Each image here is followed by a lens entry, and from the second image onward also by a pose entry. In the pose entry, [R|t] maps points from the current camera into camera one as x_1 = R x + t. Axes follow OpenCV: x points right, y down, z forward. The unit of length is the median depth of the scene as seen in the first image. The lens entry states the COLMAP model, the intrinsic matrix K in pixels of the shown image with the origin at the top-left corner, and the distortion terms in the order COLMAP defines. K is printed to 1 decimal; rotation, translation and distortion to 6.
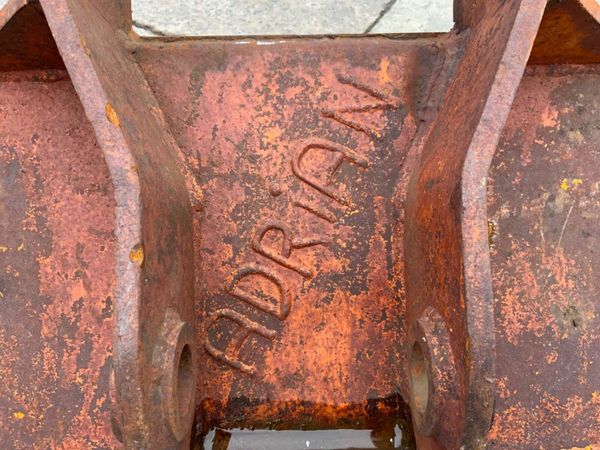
lens RADIAL K [[499.1, 0, 300.0], [0, 499.1, 225.0], [0, 0, 1]] dist [0.089947, -0.176393]
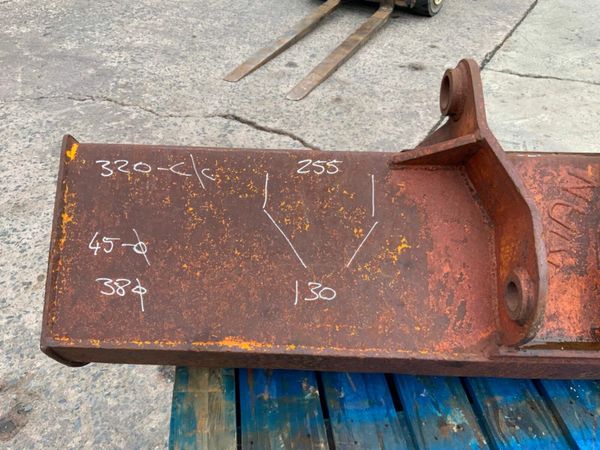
lens RADIAL K [[499.1, 0, 300.0], [0, 499.1, 225.0], [0, 0, 1]] dist [0.089947, -0.176393]
pose [[0.999003, 0.035582, -0.026960, -0.983909], [-0.039521, 0.985762, -0.163437, 0.313726], [0.020760, 0.164340, 0.986185, -1.075098]]
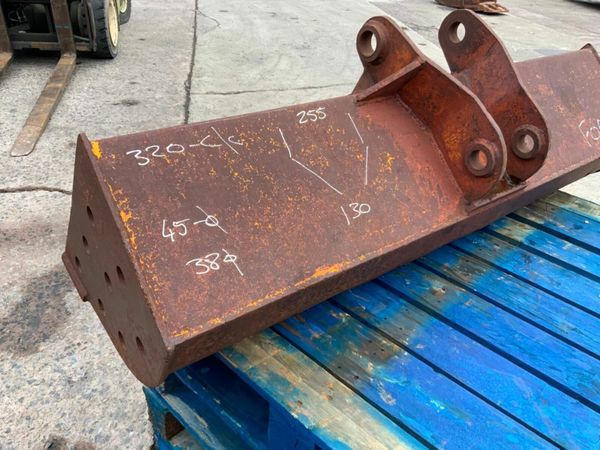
lens RADIAL K [[499.1, 0, 300.0], [0, 499.1, 225.0], [0, 0, 1]] dist [0.089947, -0.176393]
pose [[0.800506, -0.271520, 0.534291, -2.511754], [0.399839, 0.906042, -0.138623, 0.541042], [-0.446451, 0.324599, 0.833857, -0.904526]]
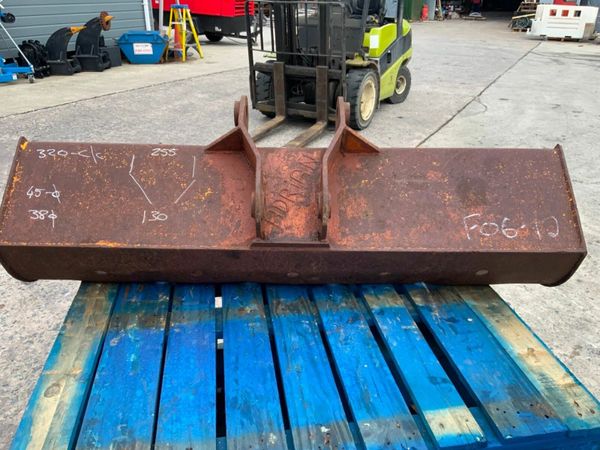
lens RADIAL K [[499.1, 0, 300.0], [0, 499.1, 225.0], [0, 0, 1]] dist [0.089947, -0.176393]
pose [[0.999771, 0.020728, -0.005288, 0.083935], [-0.021138, 0.919244, -0.393121, 1.688695], [-0.003288, 0.393143, 0.919472, -2.283112]]
